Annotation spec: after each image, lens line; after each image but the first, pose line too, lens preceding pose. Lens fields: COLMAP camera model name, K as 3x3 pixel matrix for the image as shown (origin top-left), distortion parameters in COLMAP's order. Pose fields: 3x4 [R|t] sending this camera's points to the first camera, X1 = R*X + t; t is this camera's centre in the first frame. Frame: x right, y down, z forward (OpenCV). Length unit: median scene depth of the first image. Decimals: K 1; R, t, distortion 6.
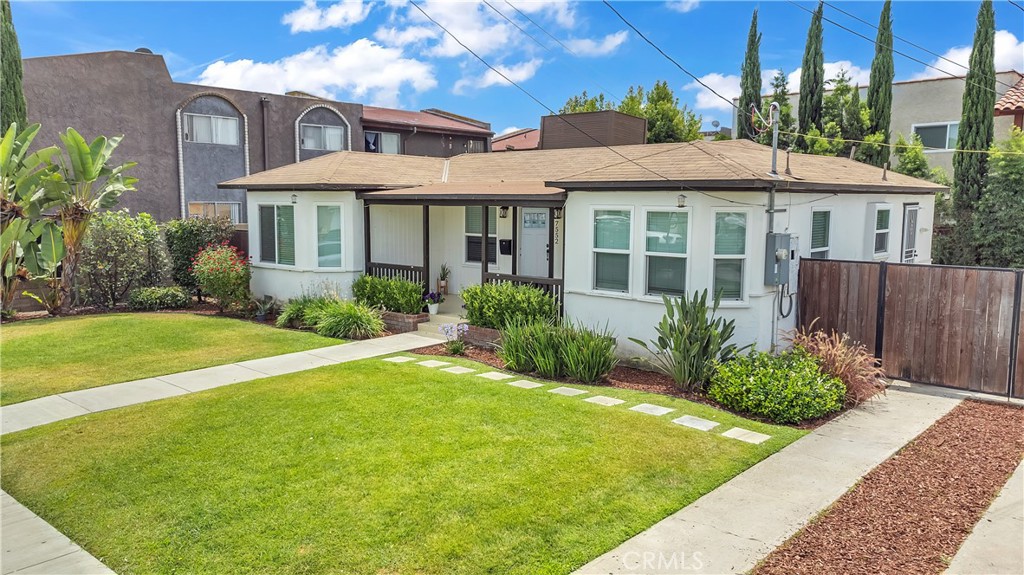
lens RADIAL K [[766.0, 0, 509.3], [0, 766.0, 290.6], [0, 0, 1]] dist [0.048485, 0.008319]
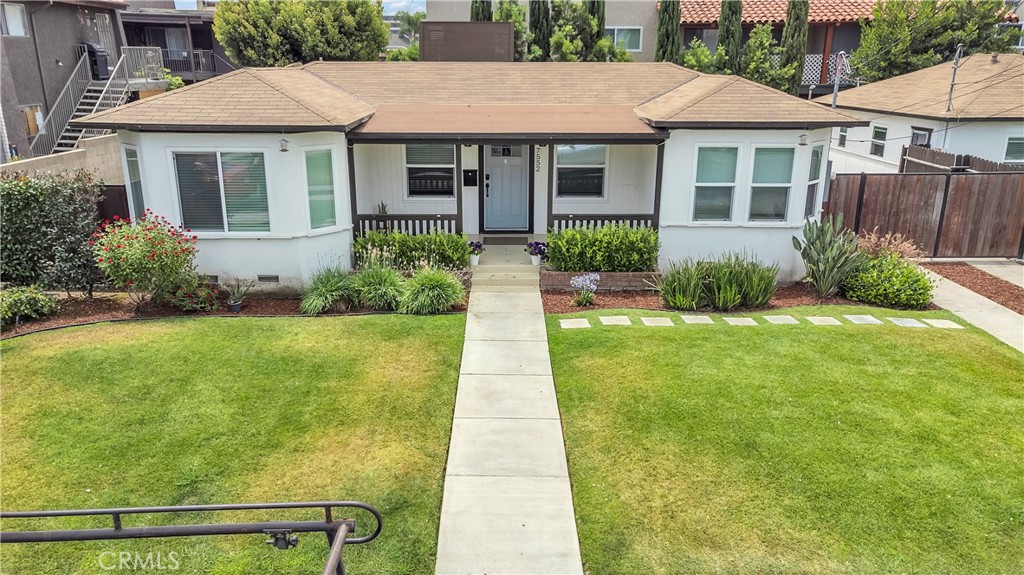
lens RADIAL K [[766.0, 0, 514.6], [0, 766.0, 292.9], [0, 0, 1]] dist [0.048485, 0.008319]
pose [[0.737029, -0.198971, 0.645909, -0.609751], [0.079347, 0.974548, 0.209667, -0.114789], [-0.671187, -0.103280, 0.734058, 0.276408]]
